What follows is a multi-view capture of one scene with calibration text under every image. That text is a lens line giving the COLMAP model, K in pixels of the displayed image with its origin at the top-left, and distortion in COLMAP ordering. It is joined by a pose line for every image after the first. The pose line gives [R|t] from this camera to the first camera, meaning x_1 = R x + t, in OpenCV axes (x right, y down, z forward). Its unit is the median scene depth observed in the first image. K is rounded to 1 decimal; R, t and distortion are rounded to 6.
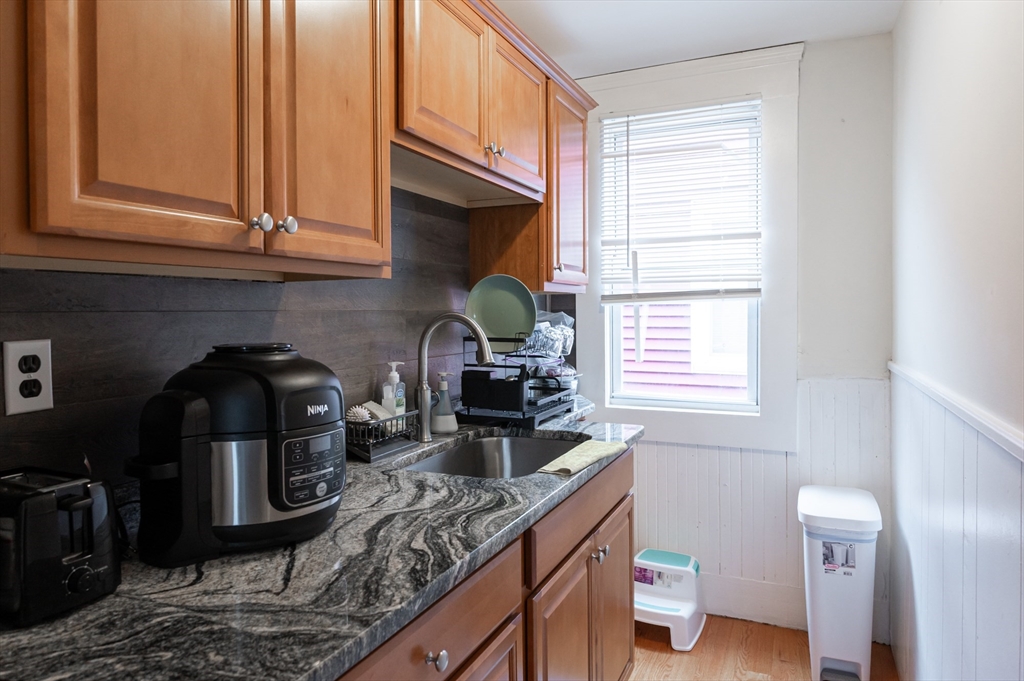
lens RADIAL K [[640.2, 0, 509.9], [0, 640.2, 316.1], [0, 0, 1]] dist [0.002117, 0.000398]
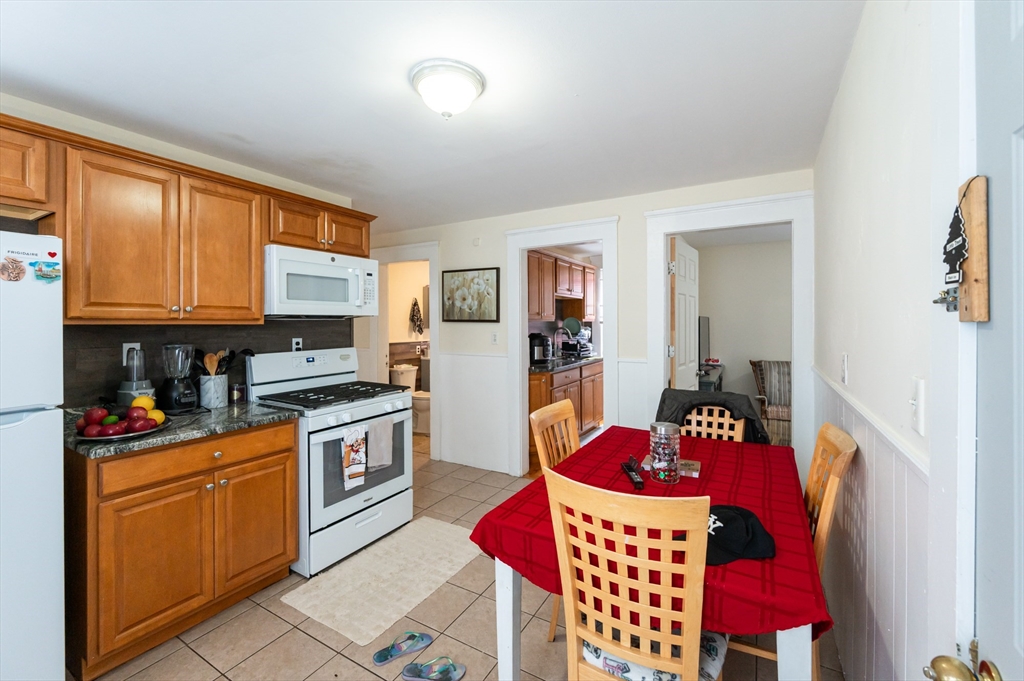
lens RADIAL K [[430.6, 0, 511.3], [0, 430.6, 323.3], [0, 0, 1]] dist [-0.001448, -0.000158]
pose [[0.994776, 0.002648, -0.102051, -0.102963], [-0.003160, 0.999983, -0.004850, -0.013572], [0.102036, 0.005147, 0.994767, -1.517146]]
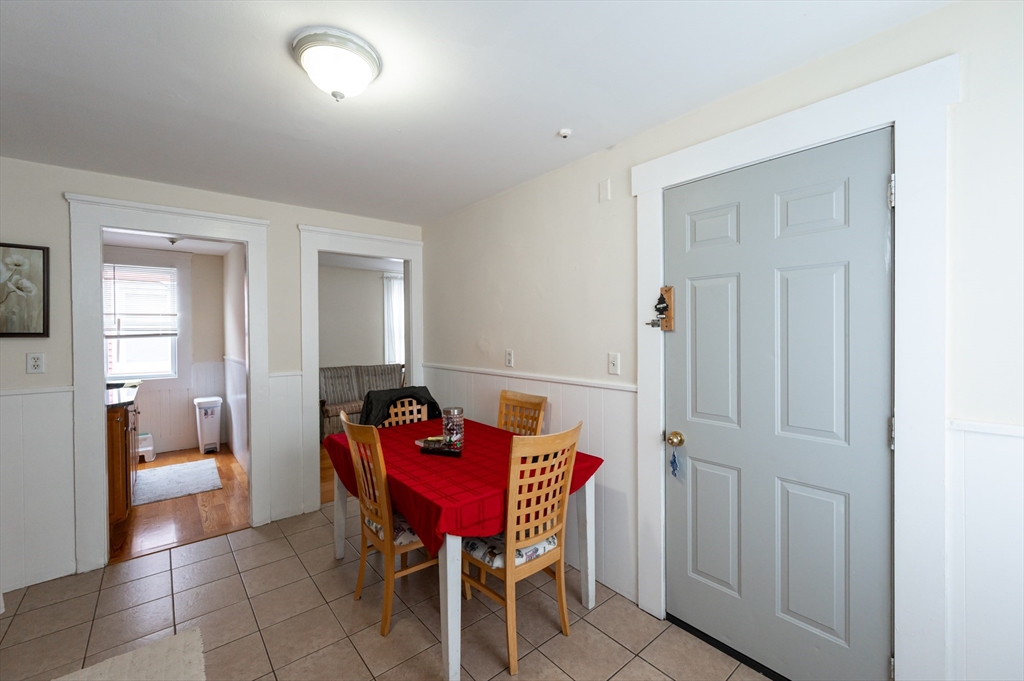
lens RADIAL K [[422.1, 0, 512.0], [0, 422.1, 340.5], [0, 0, 1]] dist [-0.000497, -0.000167]
pose [[0.423772, -0.017513, 0.905600, -0.758804], [0.015182, 0.999810, 0.012230, -0.011743], [-0.905642, 0.008566, 0.423957, -1.291311]]
